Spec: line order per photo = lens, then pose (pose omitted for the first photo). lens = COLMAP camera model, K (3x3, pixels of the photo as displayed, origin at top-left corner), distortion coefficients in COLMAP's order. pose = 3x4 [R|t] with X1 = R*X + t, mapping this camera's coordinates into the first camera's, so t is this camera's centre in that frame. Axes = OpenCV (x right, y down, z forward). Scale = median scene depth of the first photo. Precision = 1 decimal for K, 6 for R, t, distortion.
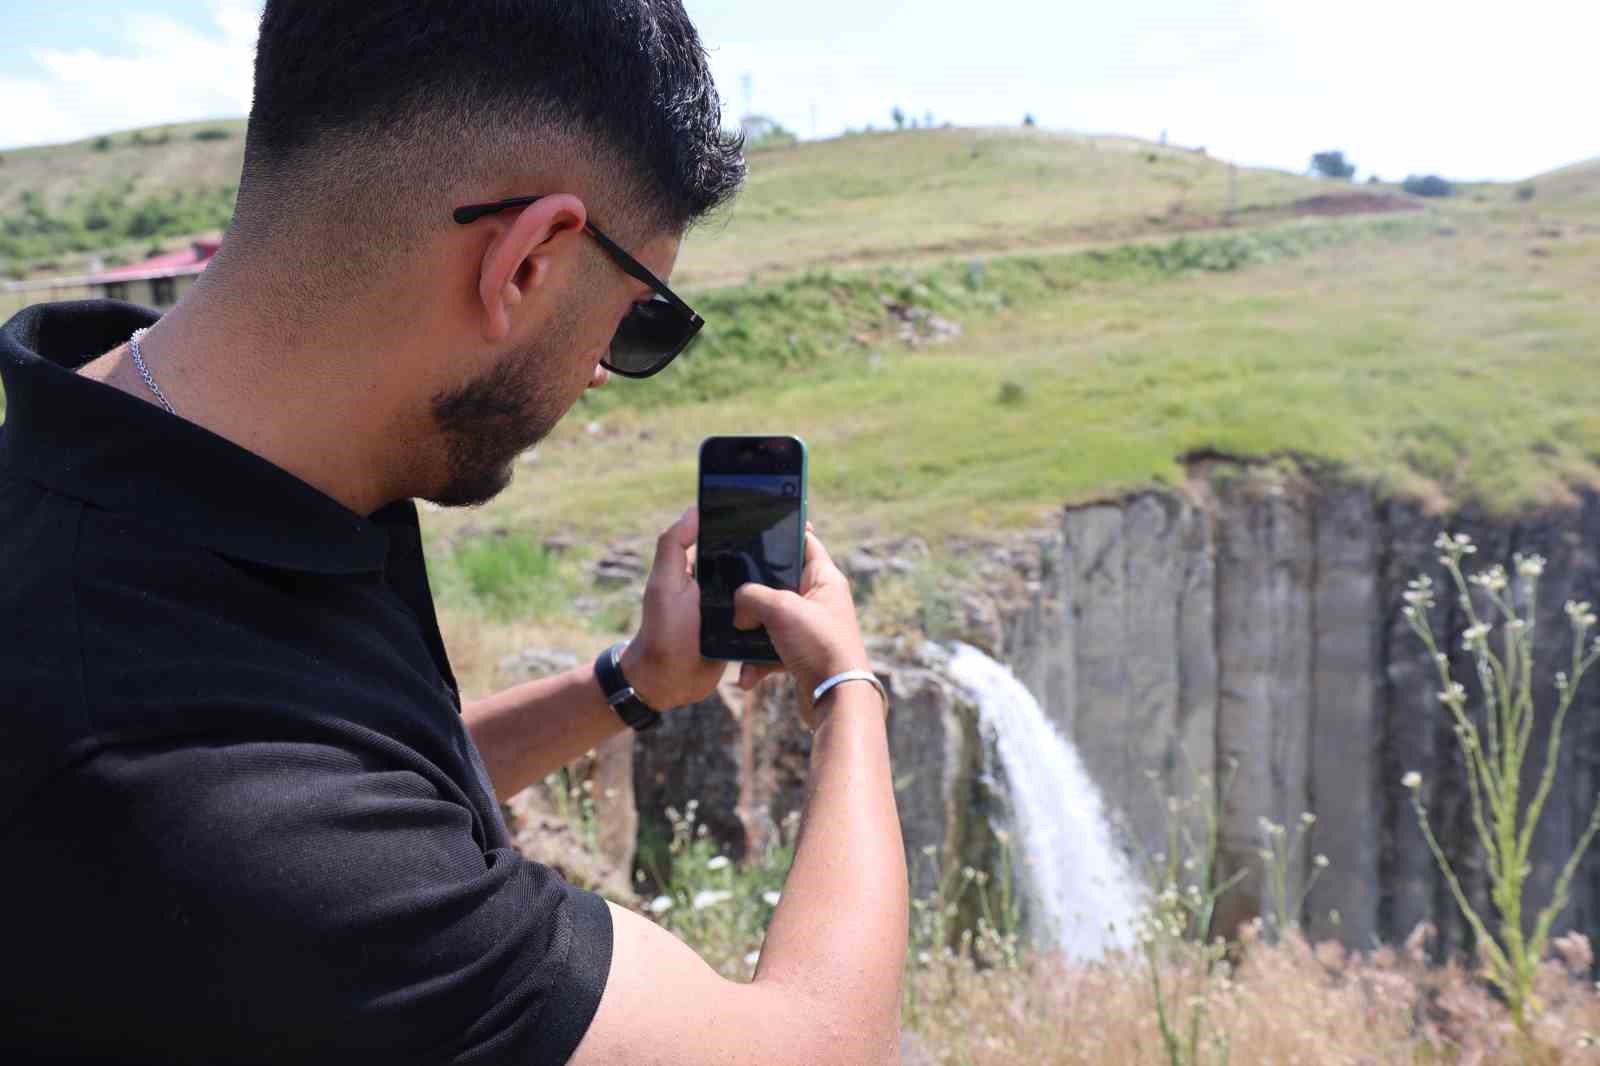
lens RADIAL K [[1096.8, 0, 818.3], [0, 1096.8, 500.0], [0, 0, 1]] dist [-0.083834, 0.049216]
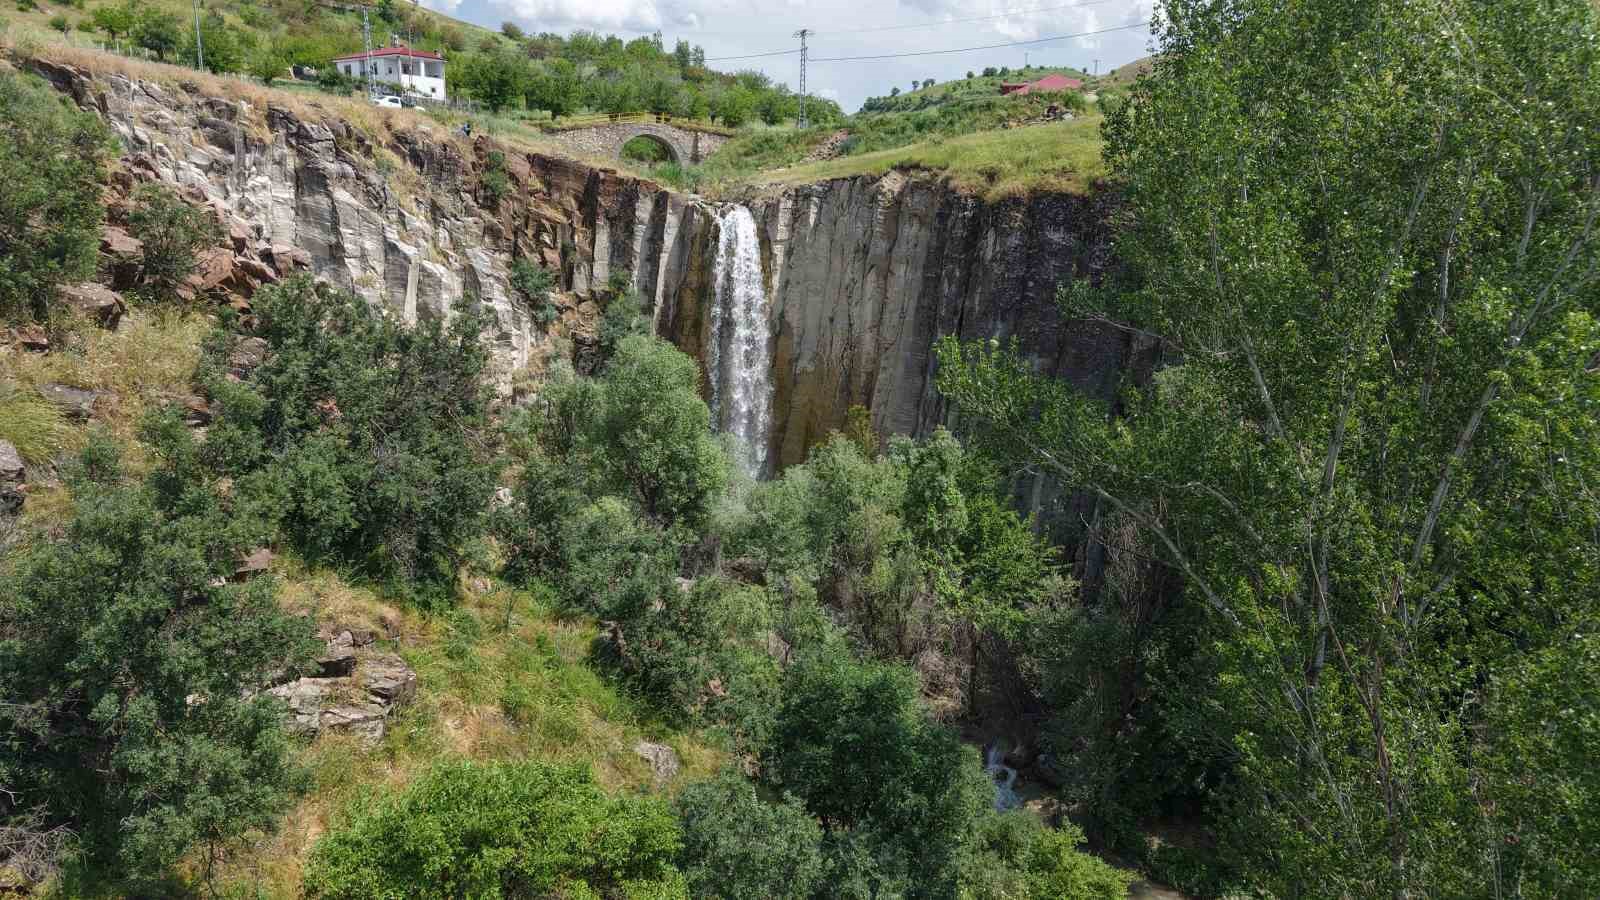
lens RADIAL K [[1065.0, 0, 794.5], [0, 1065.0, 459.9], [0, 0, 1]] dist [0.025774, -0.015786]
pose [[0.393124, 0.255905, -0.883157, 2.404573], [-0.166663, 0.964412, 0.205263, 0.134603], [0.904255, 0.066496, 0.421784, -0.117638]]
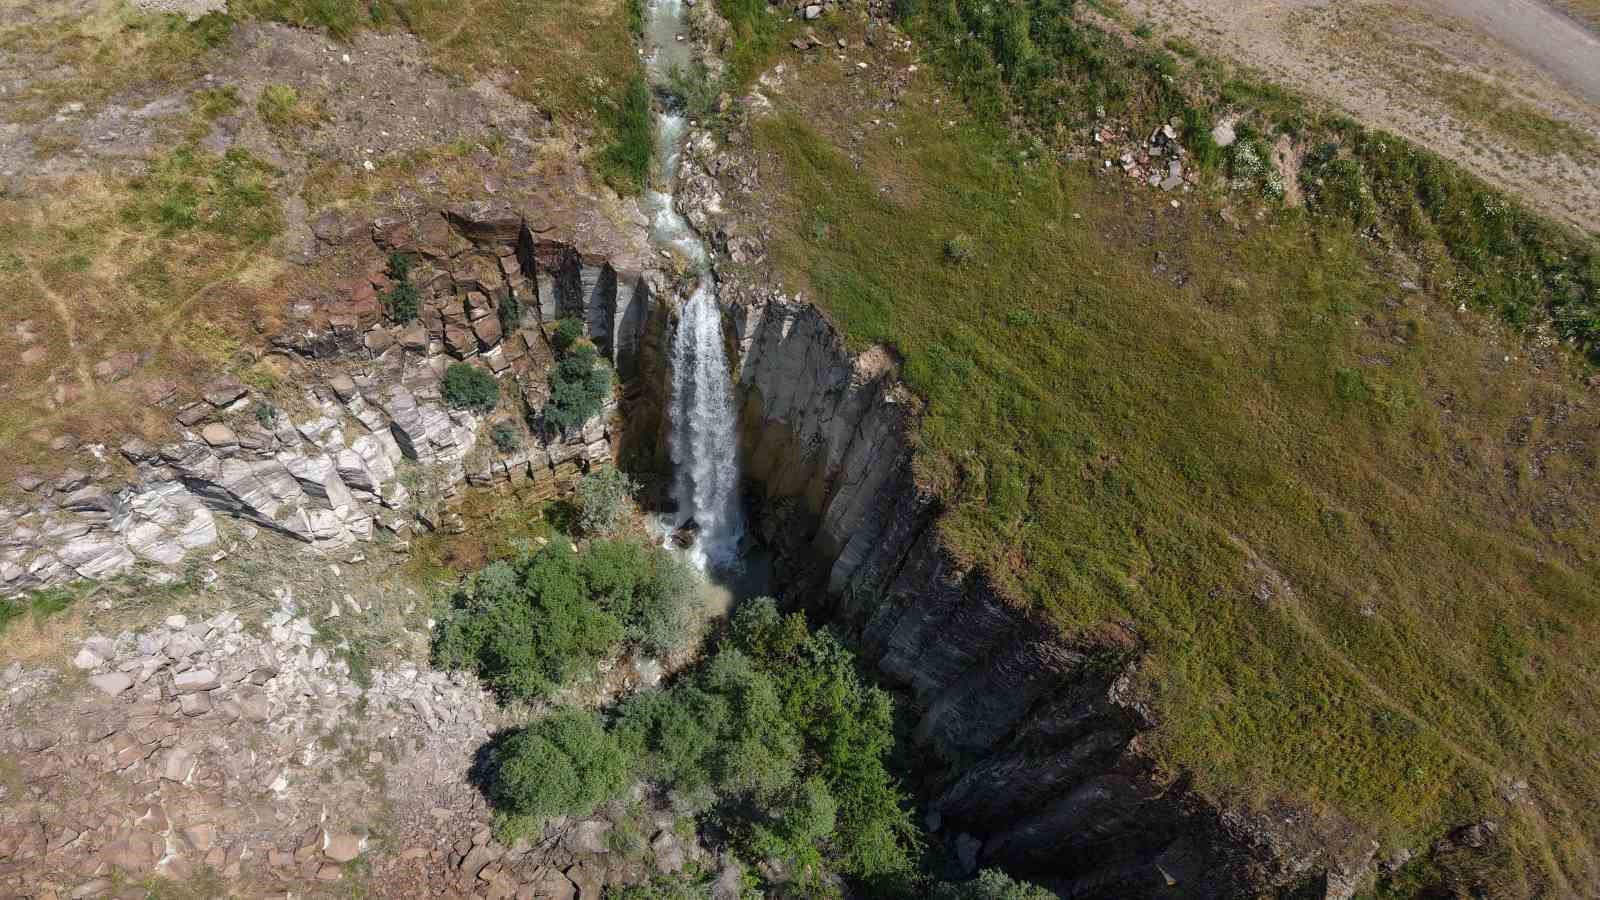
lens RADIAL K [[1065.0, 0, 791.3], [0, 1065.0, 451.0], [0, 0, 1]] dist [0.025774, -0.015786]
pose [[0.216970, 0.889774, -0.401530, 1.182030], [-0.176604, 0.440320, 0.880301, -1.527746], [0.960070, -0.120088, 0.252674, 0.368355]]
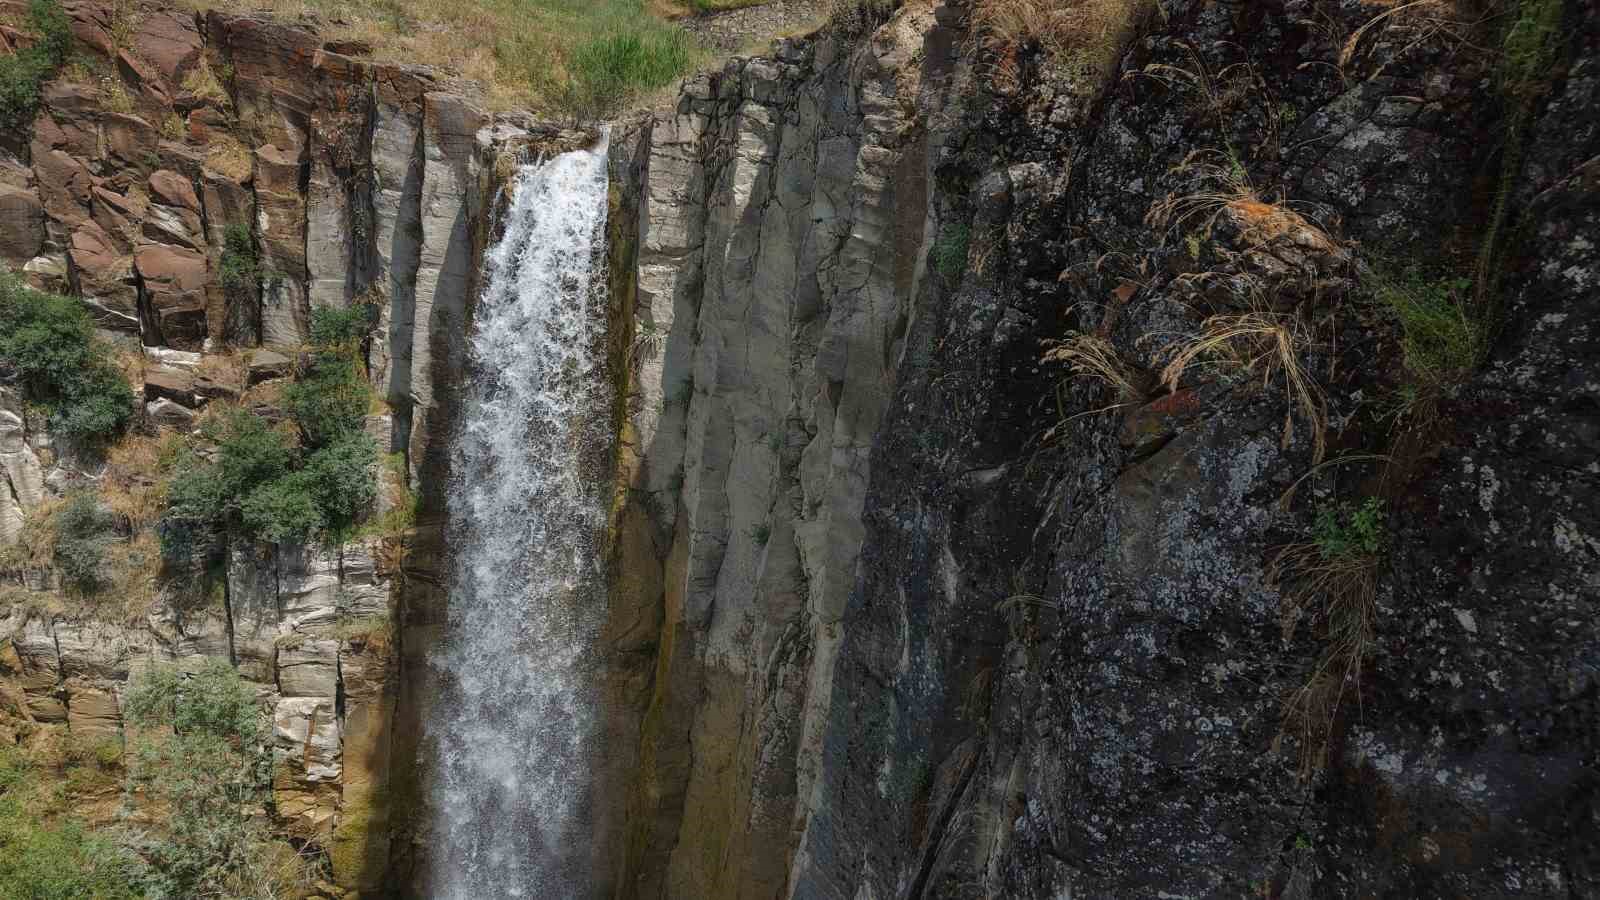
lens RADIAL K [[1065.0, 0, 783.1], [0, 1065.0, 457.9], [0, 0, 1]] dist [0.025774, -0.015786]
pose [[-0.150112, 0.317769, -0.936210, 0.878036], [-0.155489, 0.927568, 0.339766, 0.027442], [0.976366, 0.196573, -0.089829, 0.996997]]
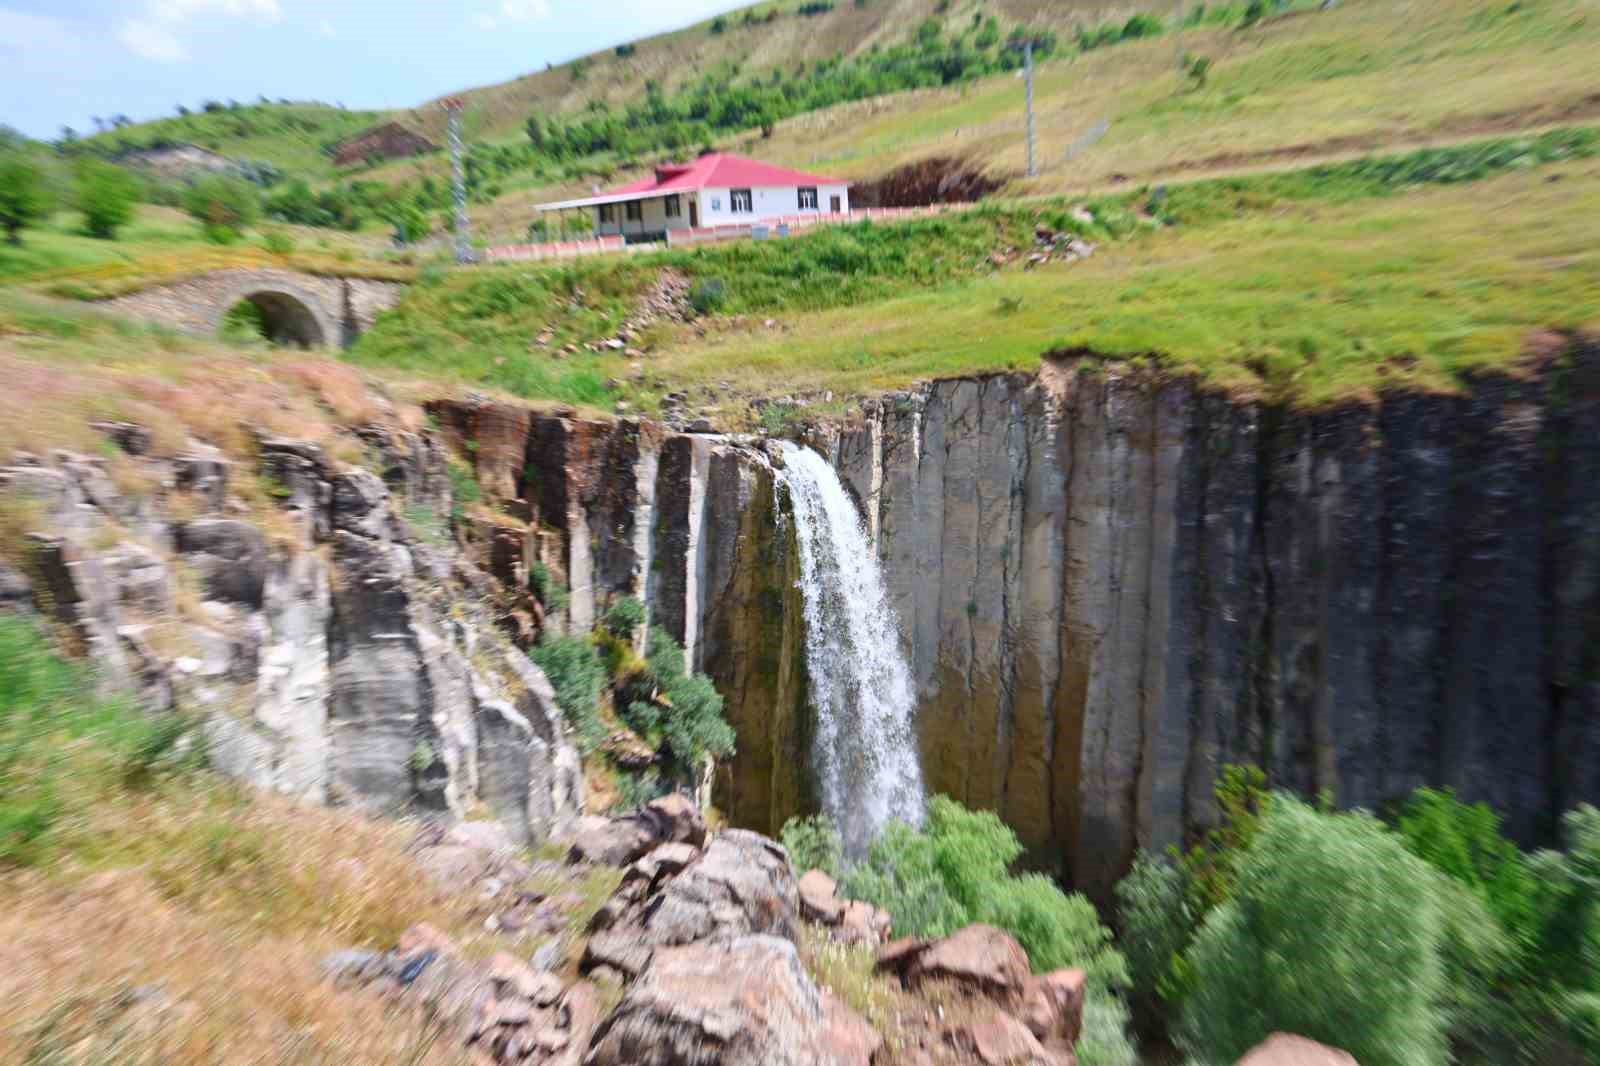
lens RADIAL K [[1345.0, 0, 826.2], [0, 1345.0, 494.1], [0, 0, 1]] dist [-0.034031, 0.058566]
pose [[0.864435, 0.087991, -0.494984, 0.972465], [-0.058443, 0.995477, 0.074897, 0.031809], [0.499336, -0.035815, 0.865668, -0.706407]]
